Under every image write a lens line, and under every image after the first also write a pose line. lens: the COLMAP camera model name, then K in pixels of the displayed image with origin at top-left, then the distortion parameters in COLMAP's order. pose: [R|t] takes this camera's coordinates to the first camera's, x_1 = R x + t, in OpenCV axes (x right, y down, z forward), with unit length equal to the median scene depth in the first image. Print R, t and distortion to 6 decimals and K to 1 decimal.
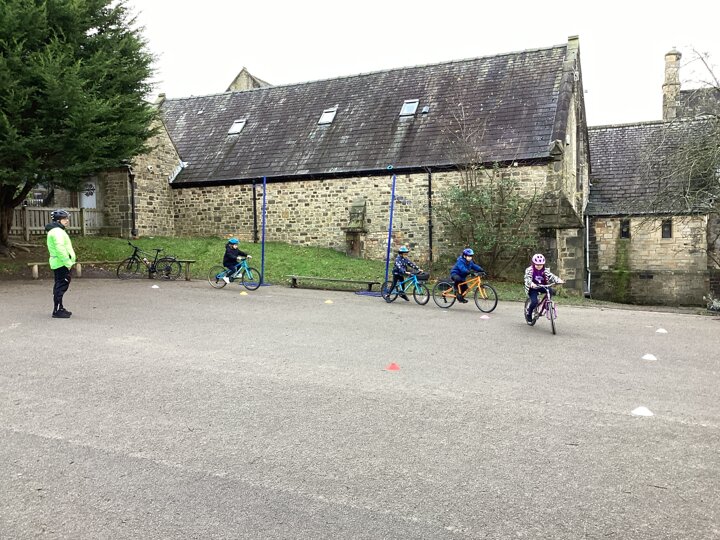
lens RADIAL K [[645.0, 0, 376.4], [0, 645.0, 277.1], [0, 0, 1]] dist [0.139605, -0.241931]
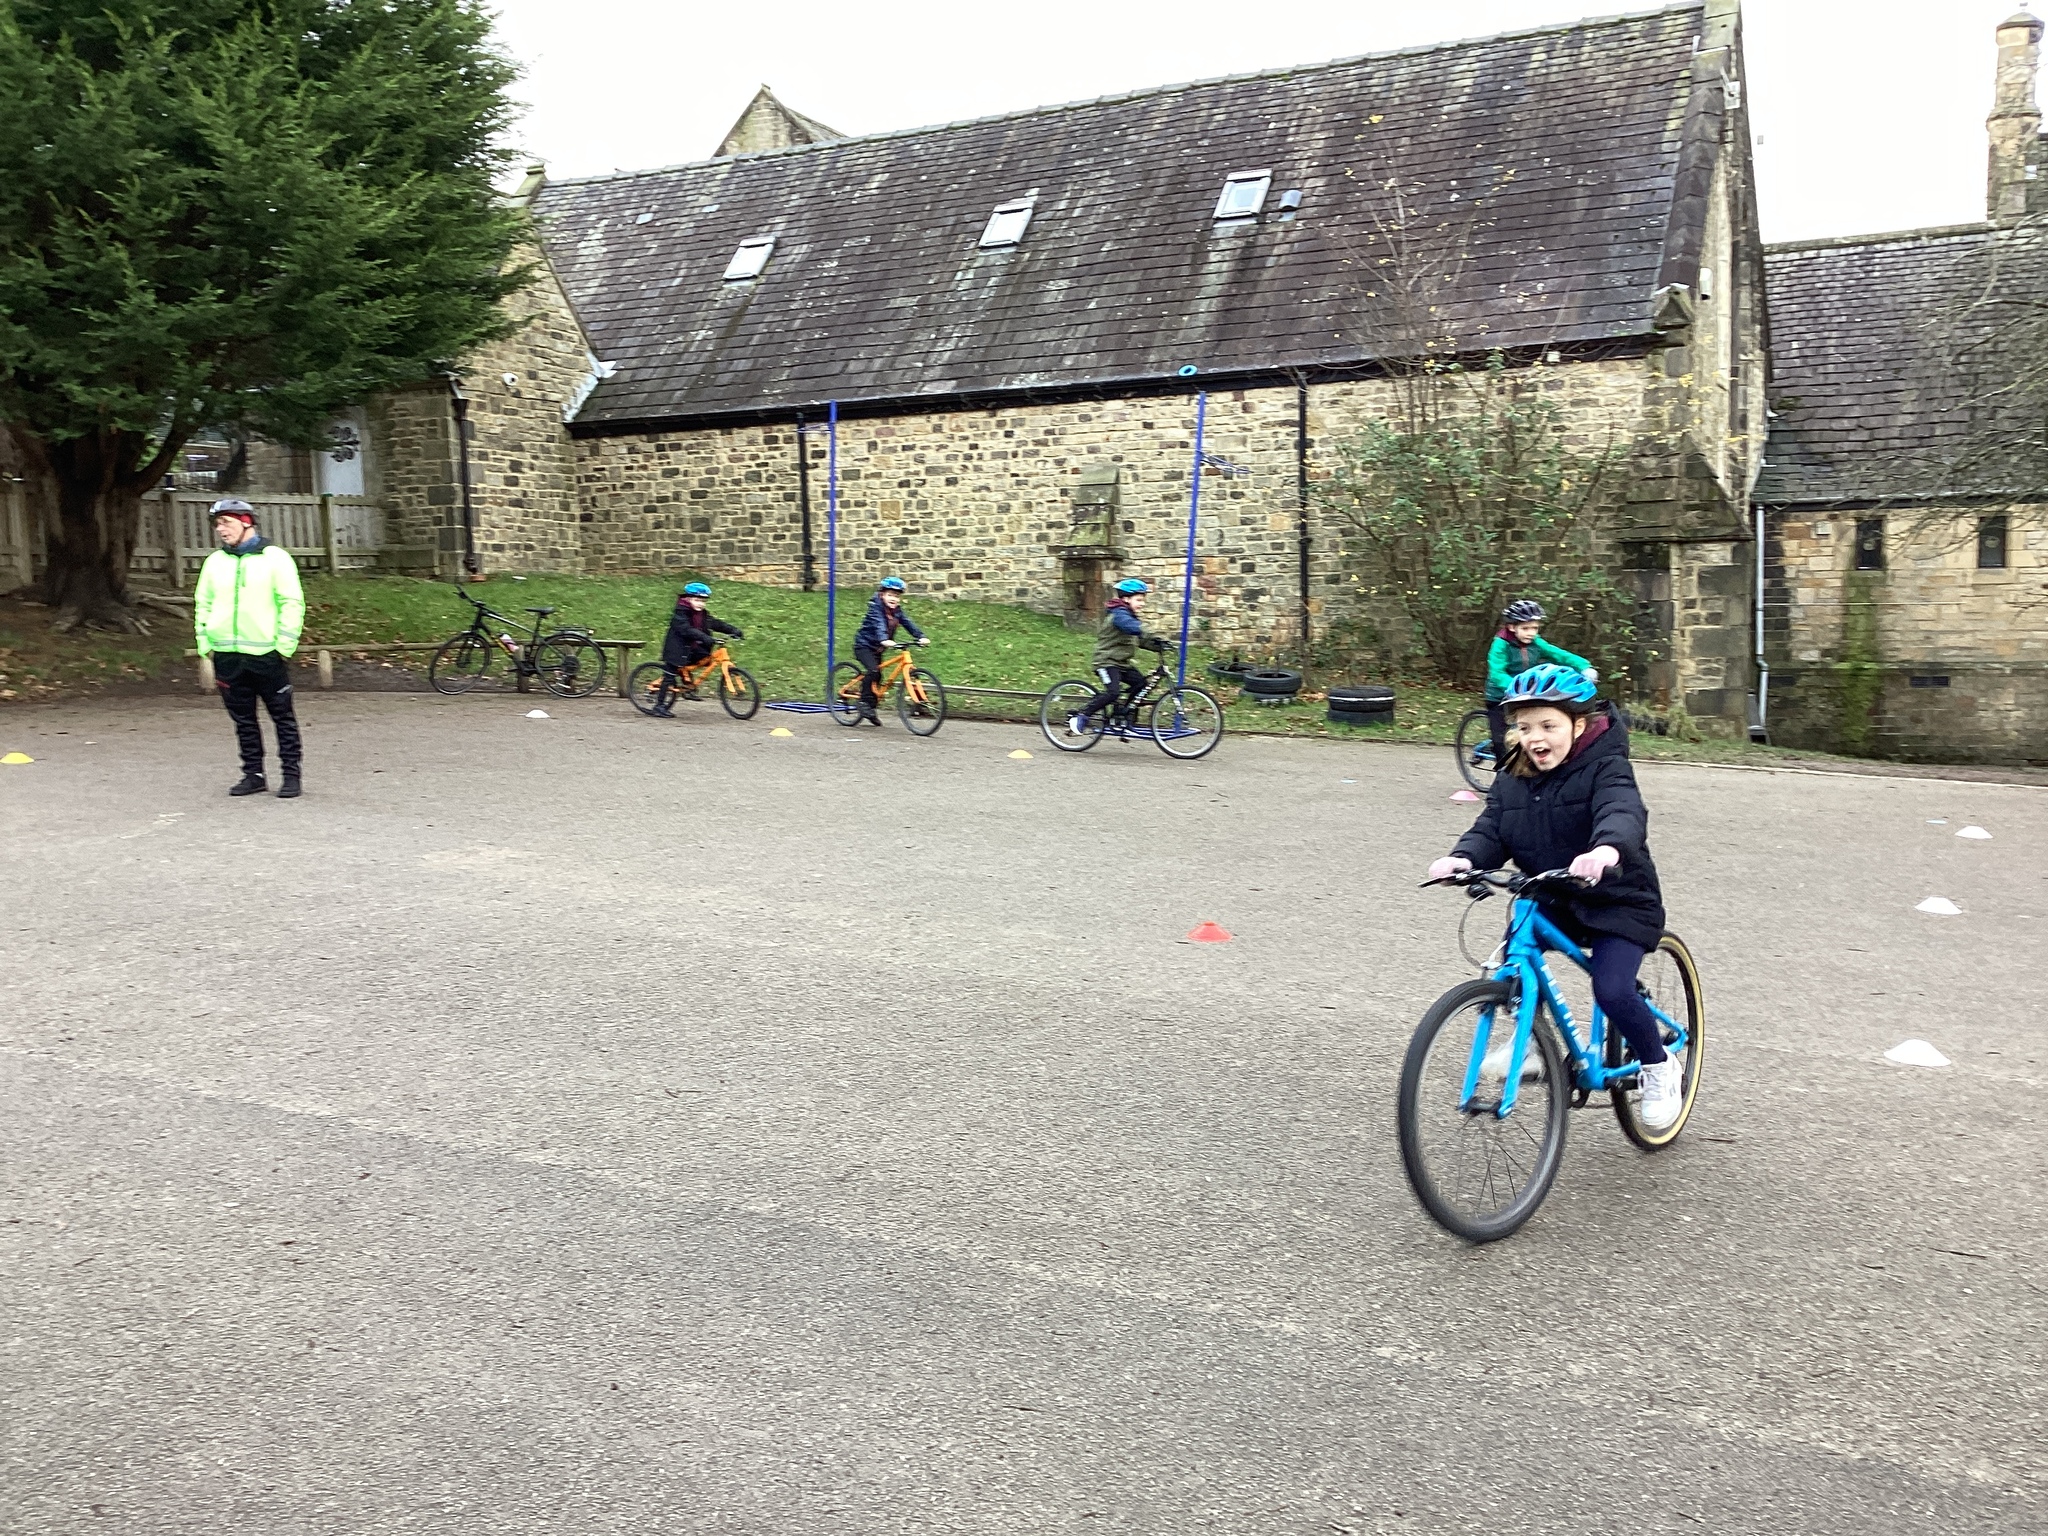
lens RADIAL K [[1832.0, 0, 1068.9], [0, 1832.0, 793.8], [0, 0, 1]] dist [0.141356, -0.240158]
pose [[0.999213, -0.001695, -0.039629, -0.003918], [0.003938, 0.998390, 0.056588, 0.001295], [0.039470, -0.056699, 0.997611, -0.005839]]
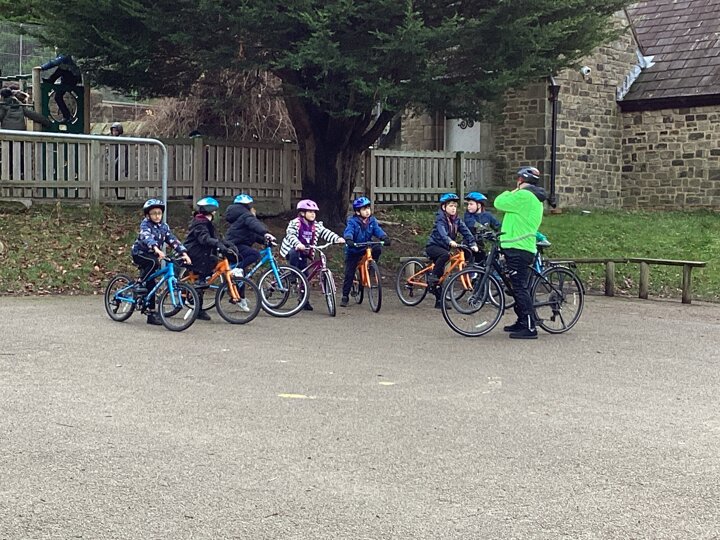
lens RADIAL K [[1376.9, 0, 359.6], [0, 1376.9, 269.2], [0, 0, 1]] dist [0.037687, 0.608155]
pose [[0.920477, 0.038323, -0.388912, -0.096913], [-0.044948, 0.998958, -0.007946, -0.000988], [0.388202, 0.024795, 0.921241, -0.028562]]
